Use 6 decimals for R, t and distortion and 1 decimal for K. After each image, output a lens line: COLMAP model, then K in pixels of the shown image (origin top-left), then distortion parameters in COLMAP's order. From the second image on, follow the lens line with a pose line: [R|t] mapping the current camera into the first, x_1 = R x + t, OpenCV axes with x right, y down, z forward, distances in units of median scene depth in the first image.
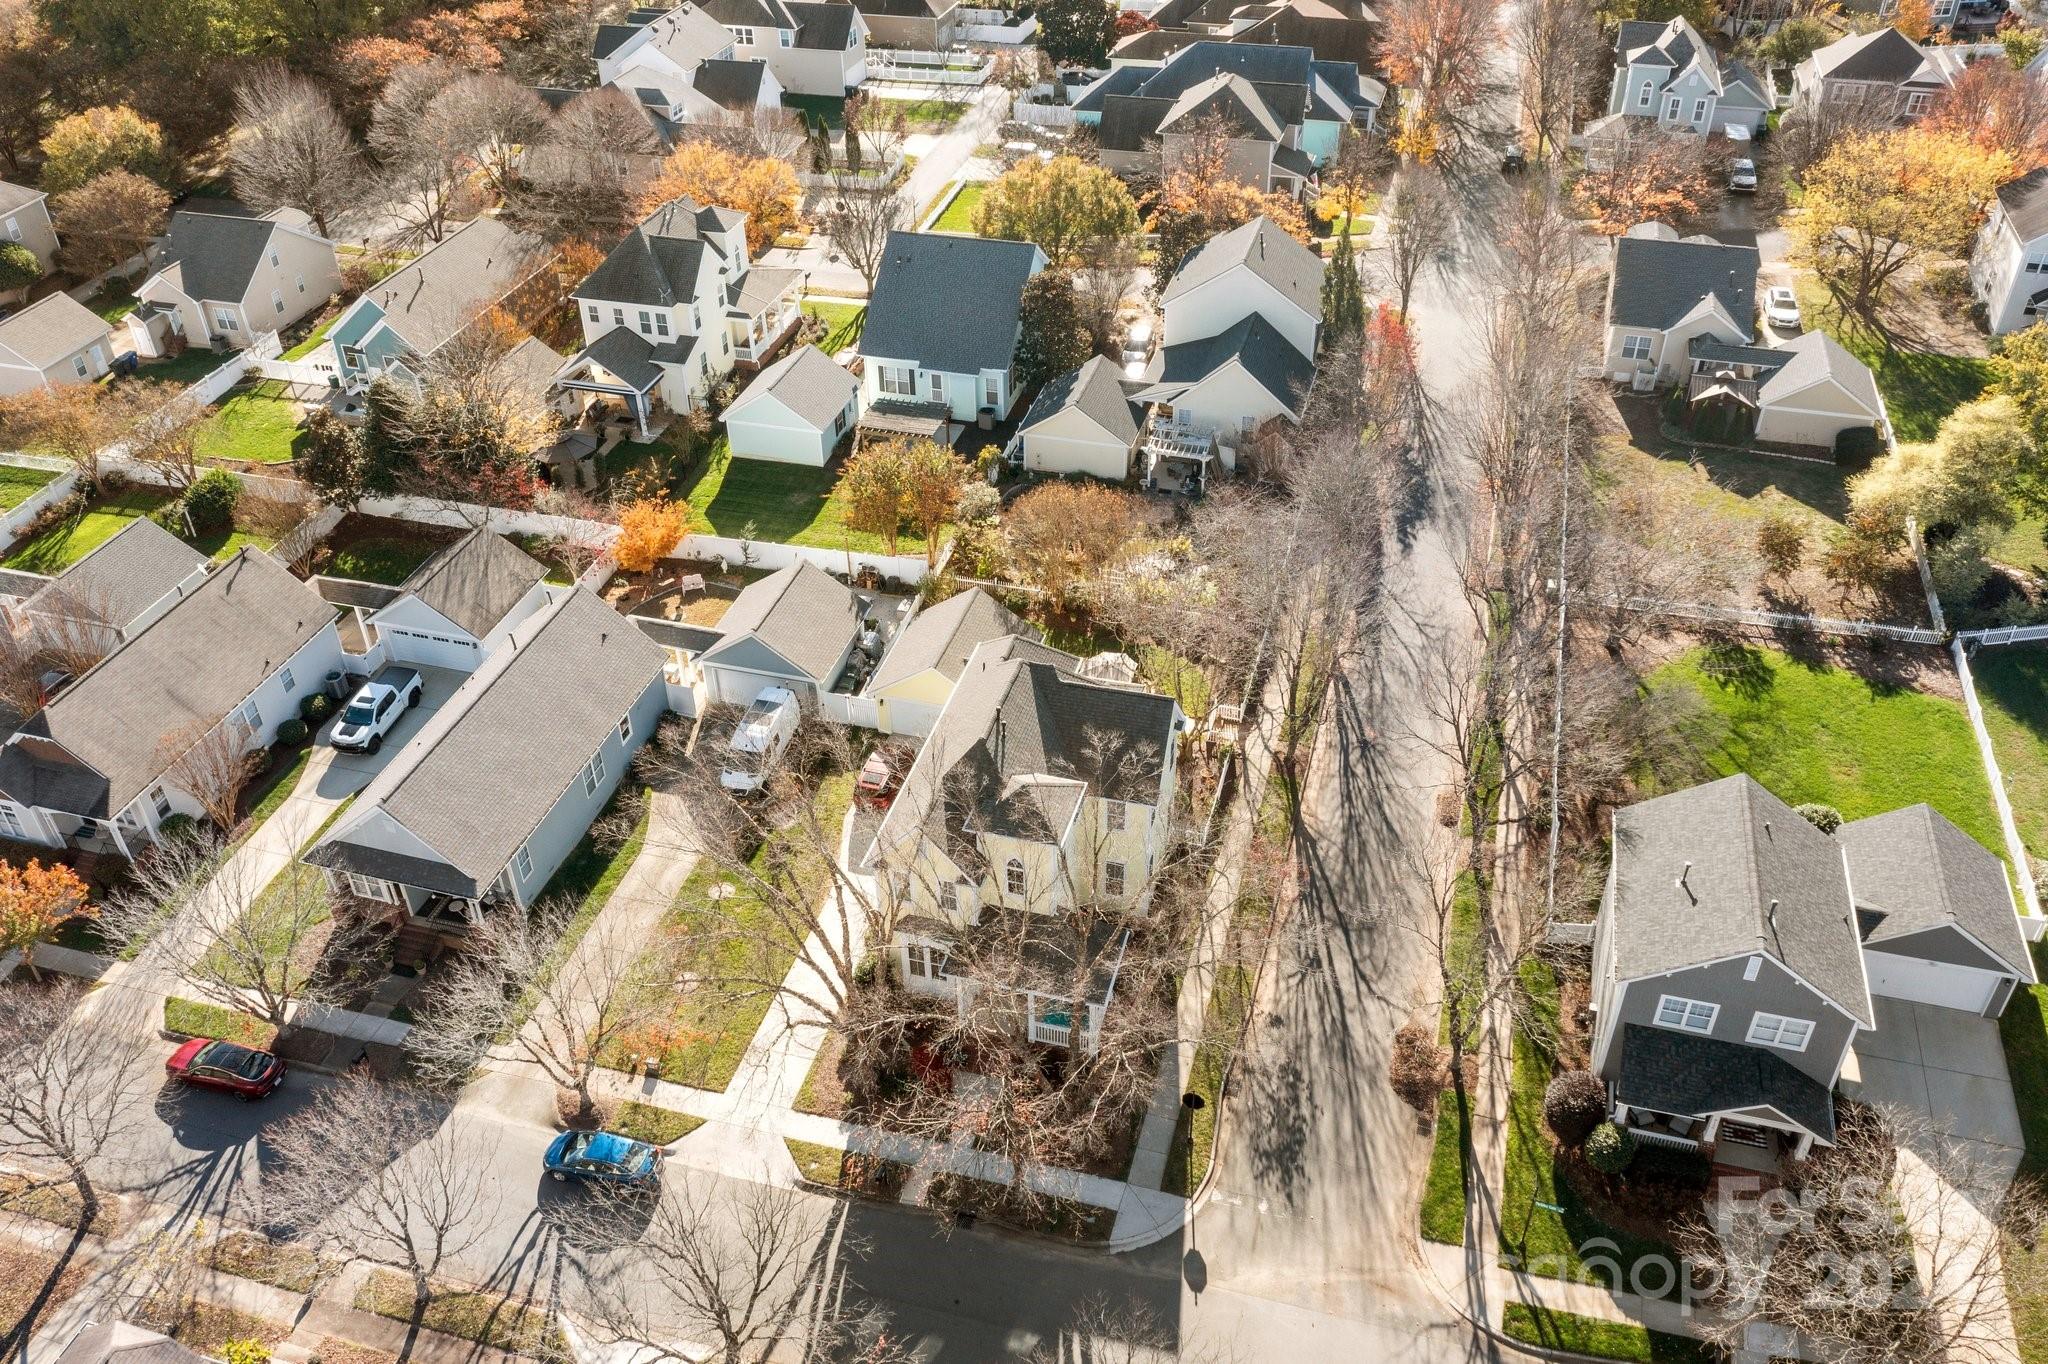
lens RADIAL K [[1640.6, 0, 1025.7], [0, 1640.6, 679.2], [0, 0, 1]] dist [-0.023350, 0.009632]
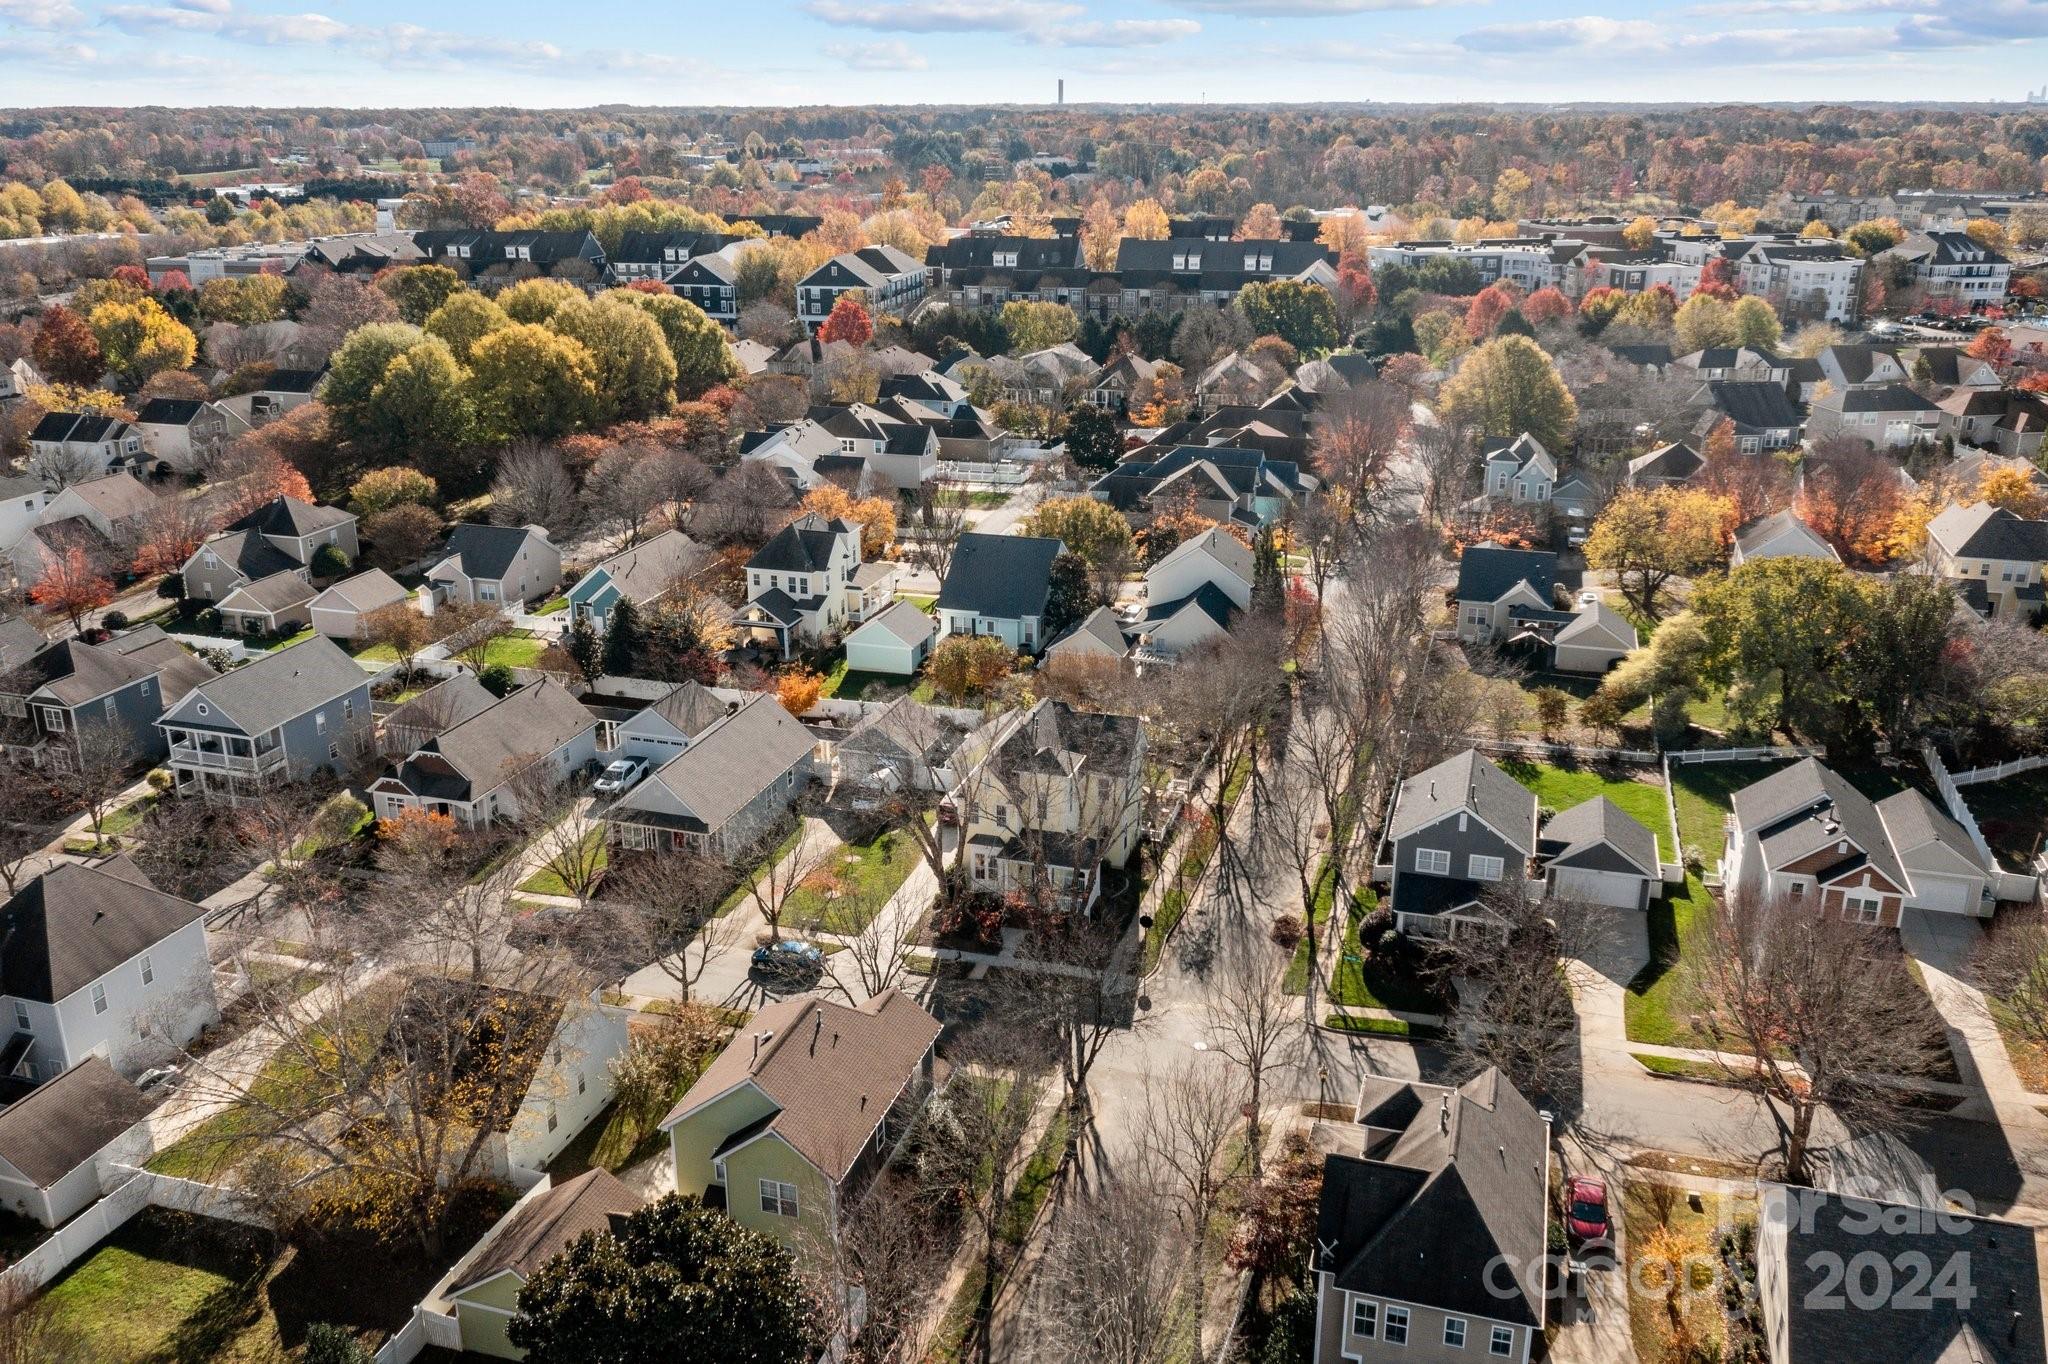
lens RADIAL K [[1640.6, 0, 1024.0], [0, 1640.6, 683.0], [0, 0, 1]] dist [-0.023350, 0.009632]
pose [[0.999617, 0.022079, -0.016664, 0.000520], [-0.025956, 0.956945, -0.289107, 0.306861], [0.009563, 0.289429, 0.957152, -0.402985]]
